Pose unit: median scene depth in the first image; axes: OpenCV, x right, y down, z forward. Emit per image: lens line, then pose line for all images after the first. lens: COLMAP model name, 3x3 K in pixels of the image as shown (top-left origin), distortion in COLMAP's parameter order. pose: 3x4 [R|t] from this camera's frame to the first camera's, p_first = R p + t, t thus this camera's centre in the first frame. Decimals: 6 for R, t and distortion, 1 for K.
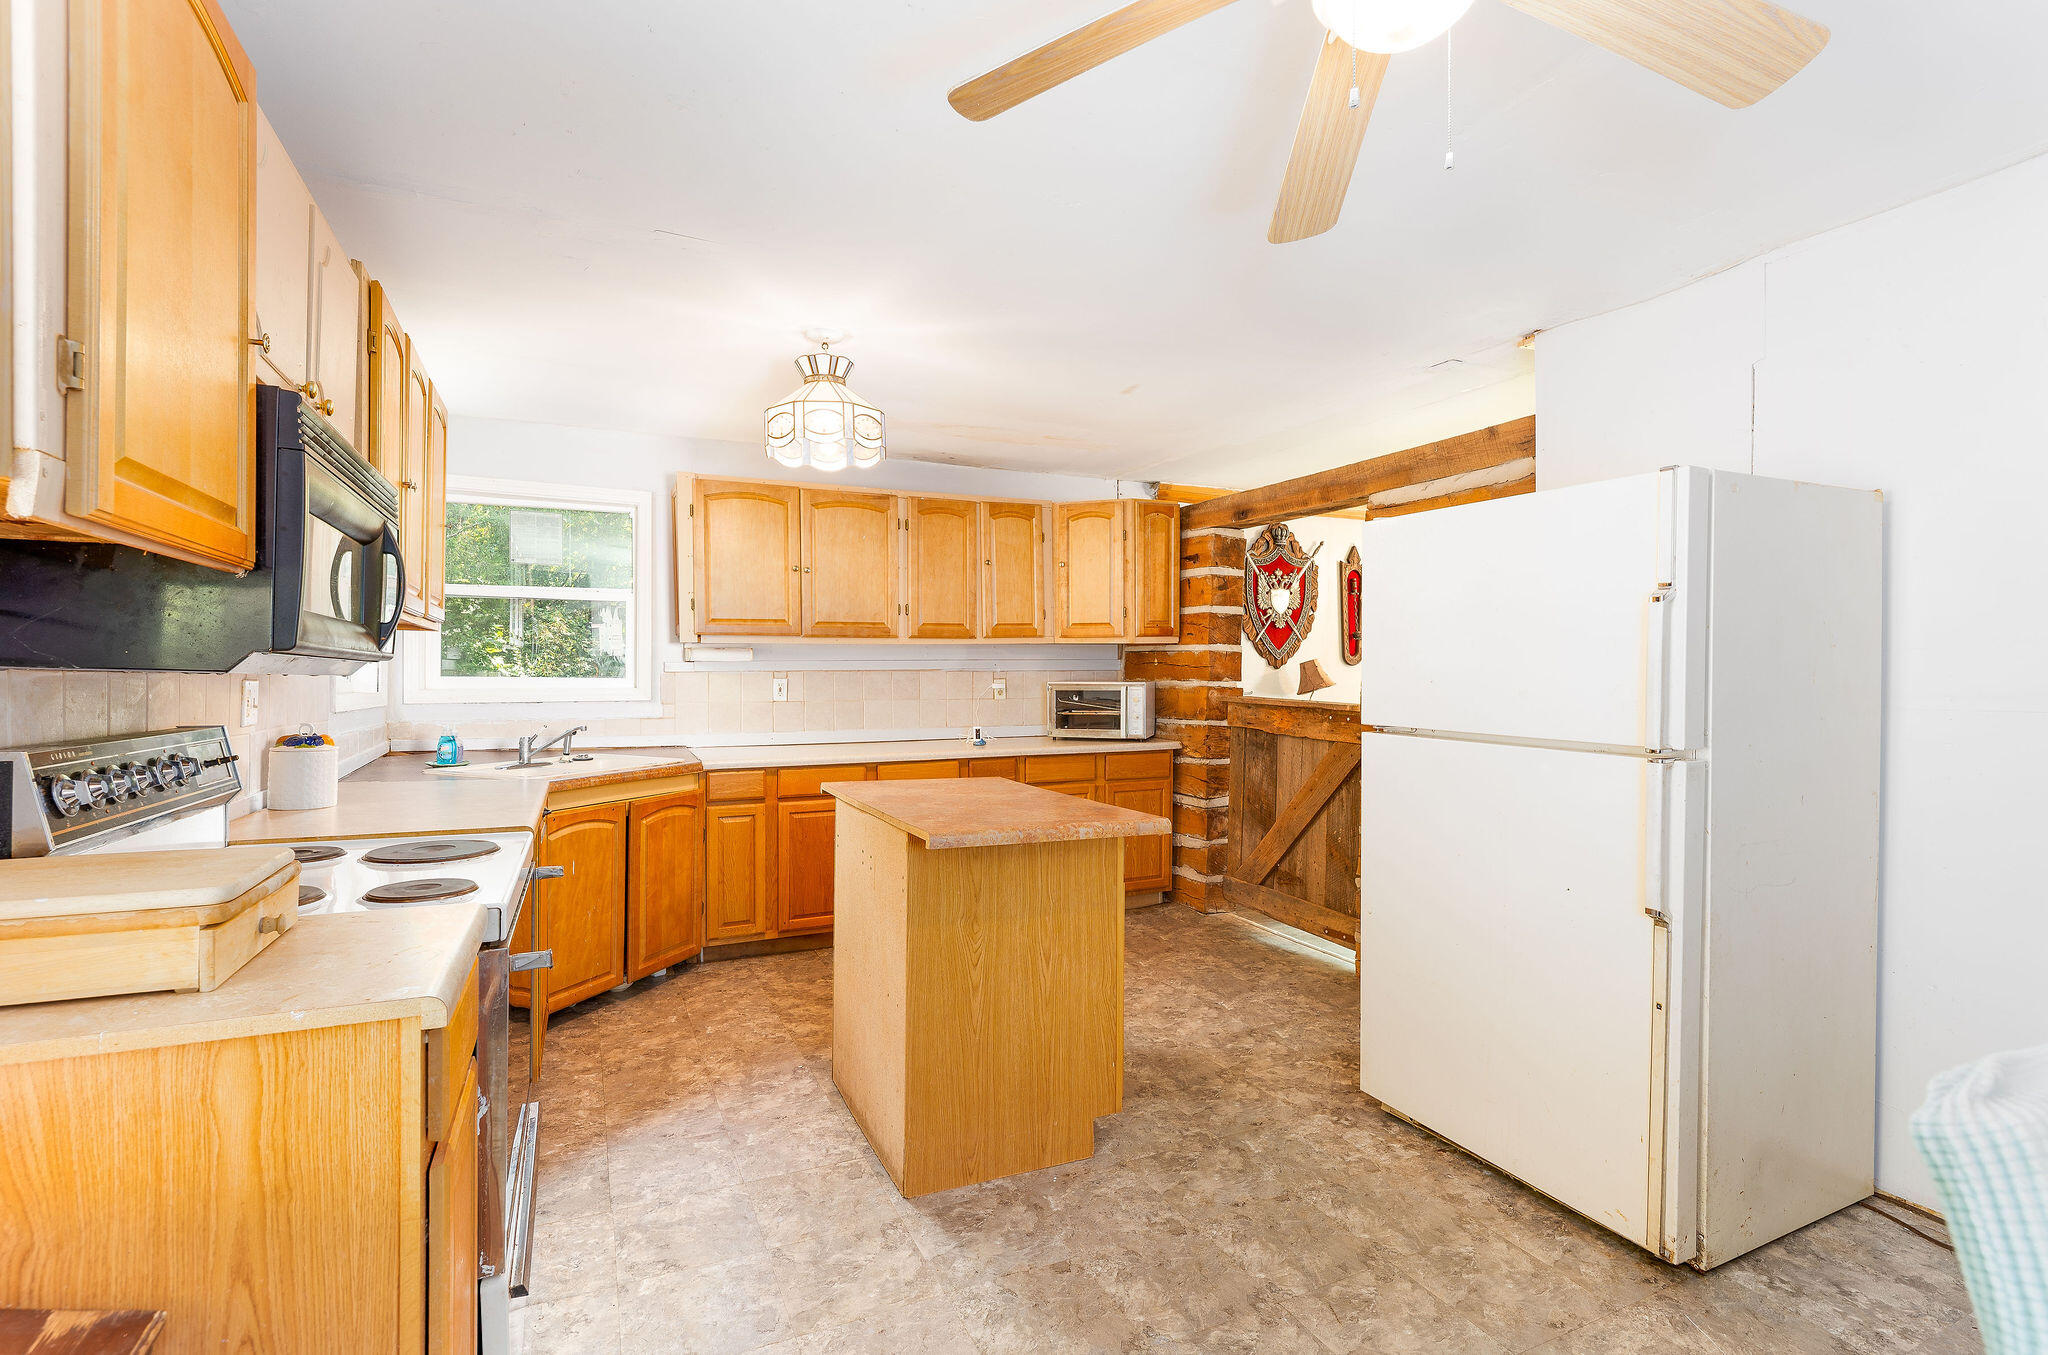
lens RADIAL K [[921.5, 0, 1019.1], [0, 921.5, 679.4], [0, 0, 1]] dist [0.000752, 0.000049]
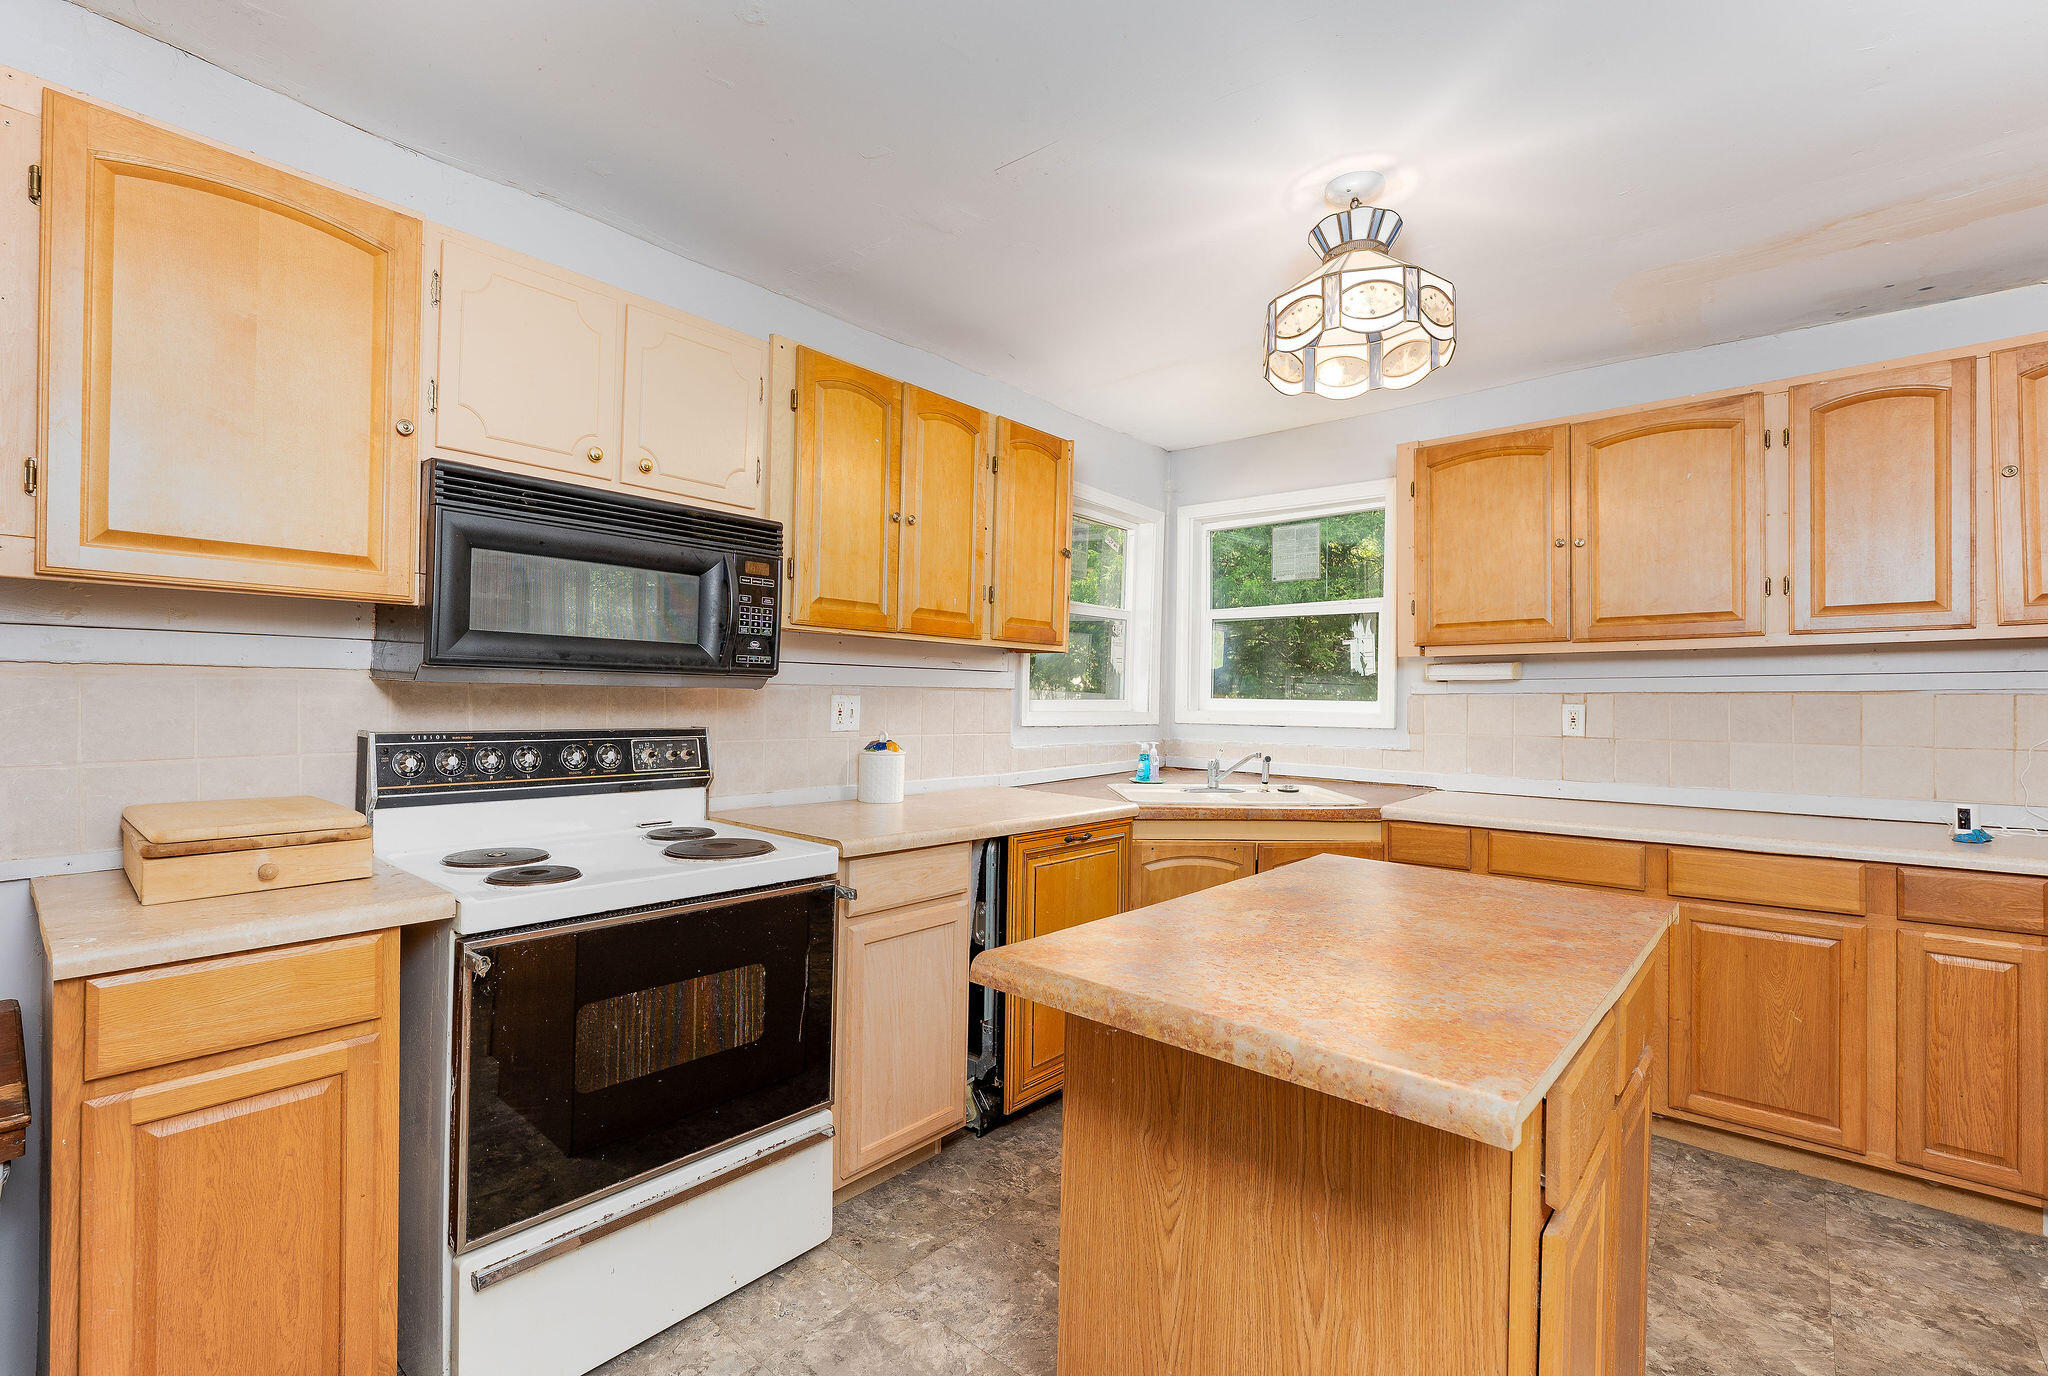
lens RADIAL K [[905.5, 0, 1025.2], [0, 905.5, 681.9], [0, 0, 1]] dist [-0.001582, -0.000026]
pose [[0.413765, -0.011632, -0.910309, 0.212173], [-0.014089, 0.999717, -0.019179, 0.002168], [0.910275, 0.020761, 0.413484, 0.374081]]
